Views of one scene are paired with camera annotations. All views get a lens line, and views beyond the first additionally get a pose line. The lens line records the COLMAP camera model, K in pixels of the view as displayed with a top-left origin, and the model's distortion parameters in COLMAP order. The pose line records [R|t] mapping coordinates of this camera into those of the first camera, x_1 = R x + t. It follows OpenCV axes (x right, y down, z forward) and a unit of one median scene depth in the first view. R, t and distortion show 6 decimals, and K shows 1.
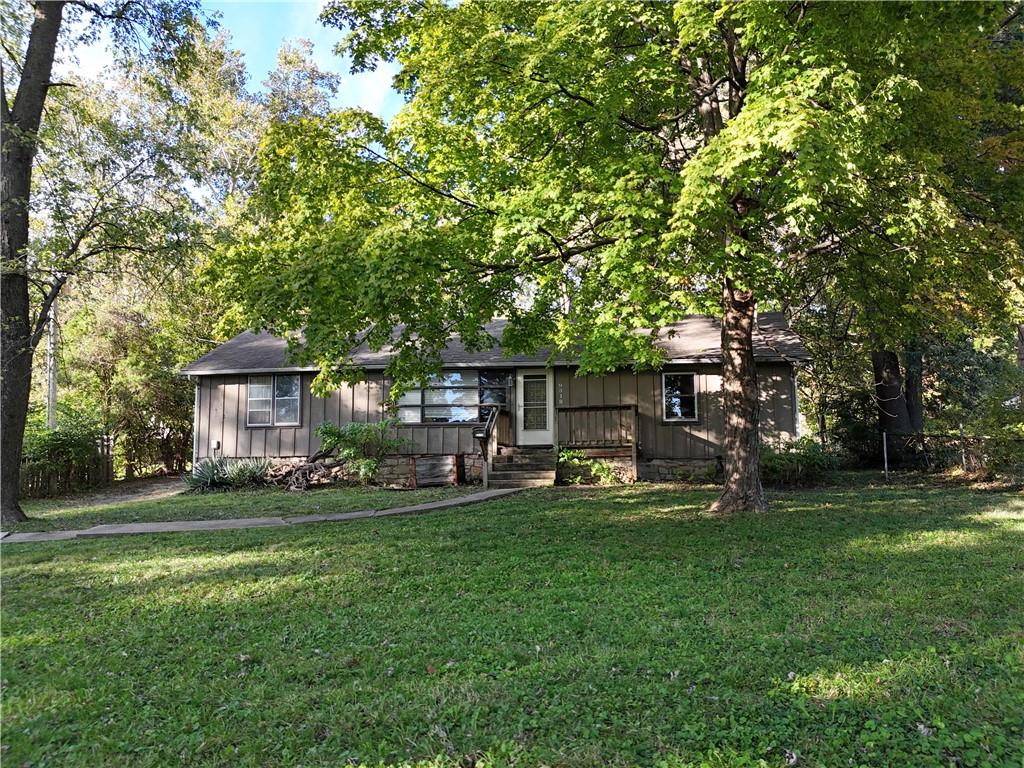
lens RADIAL K [[750.6, 0, 507.9], [0, 750.6, 382.9], [0, 0, 1]] dist [0.062032, -0.054639]
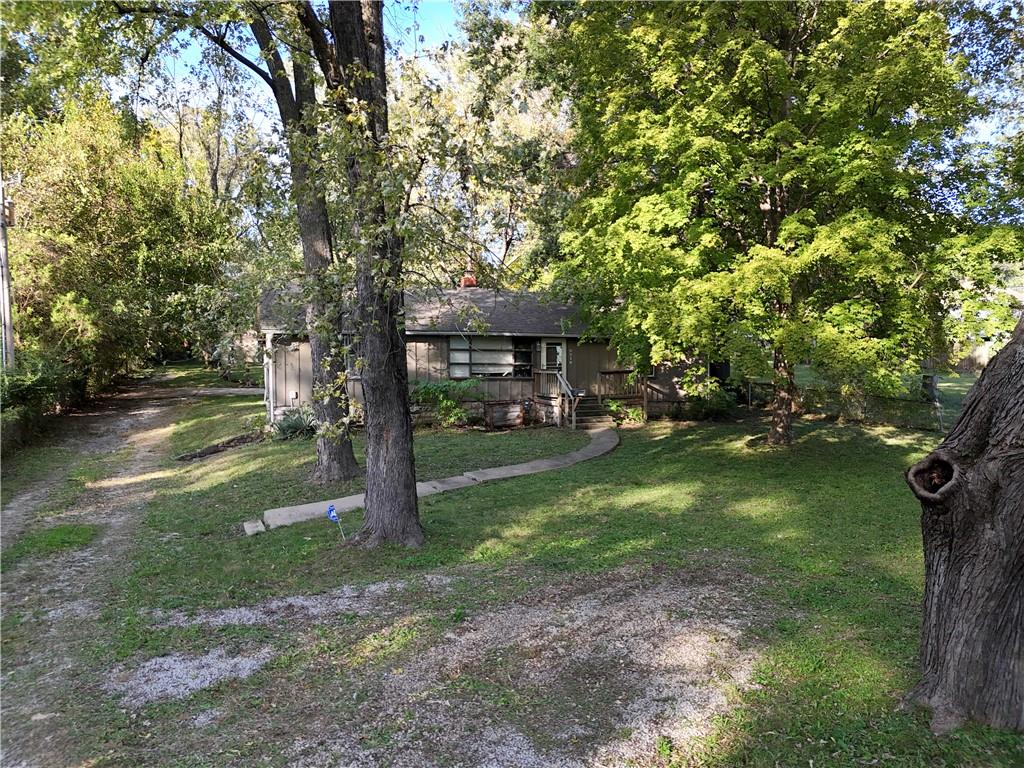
lens RADIAL K [[750.6, 0, 515.0], [0, 750.6, 385.1], [0, 0, 1]] dist [0.062032, -0.054639]
pose [[0.876286, -0.010301, 0.481682, -0.690849], [-0.053172, 0.991597, 0.117937, -0.092633], [-0.478849, -0.128958, 0.868374, -0.162048]]
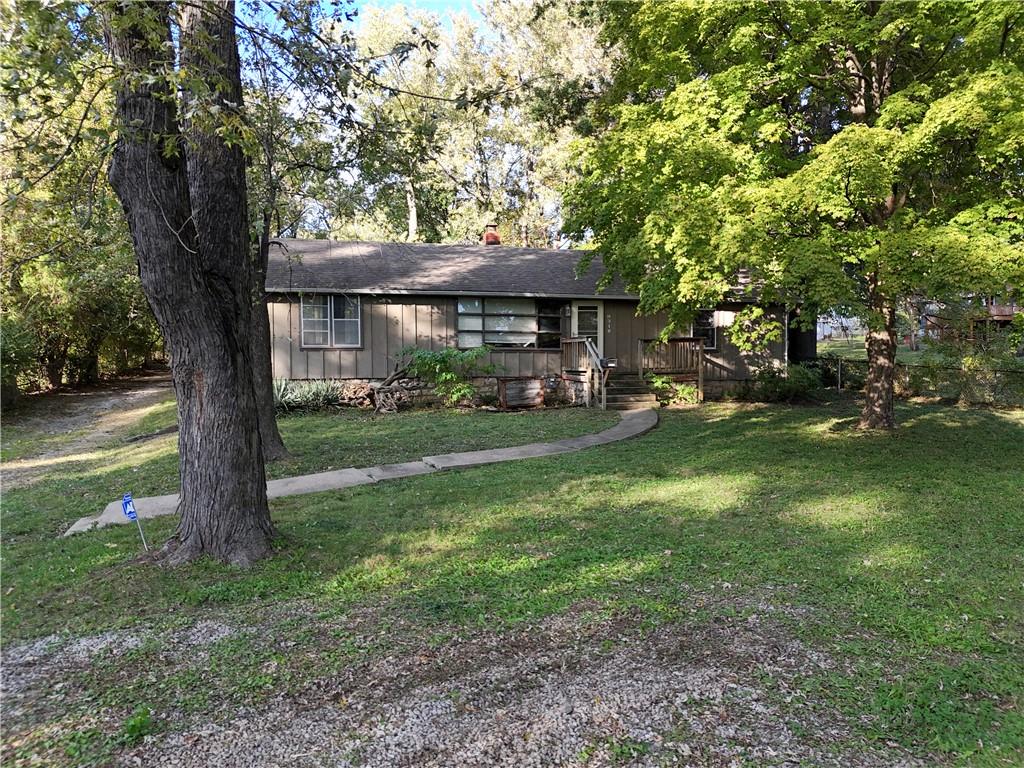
lens RADIAL K [[750.6, 0, 518.0], [0, 750.6, 387.9], [0, 0, 1]] dist [0.062032, -0.054639]
pose [[0.924632, -0.009132, 0.380752, -0.490038], [-0.042450, 0.991012, 0.126856, -0.027984], [-0.378488, -0.133458, 0.915934, 0.003145]]
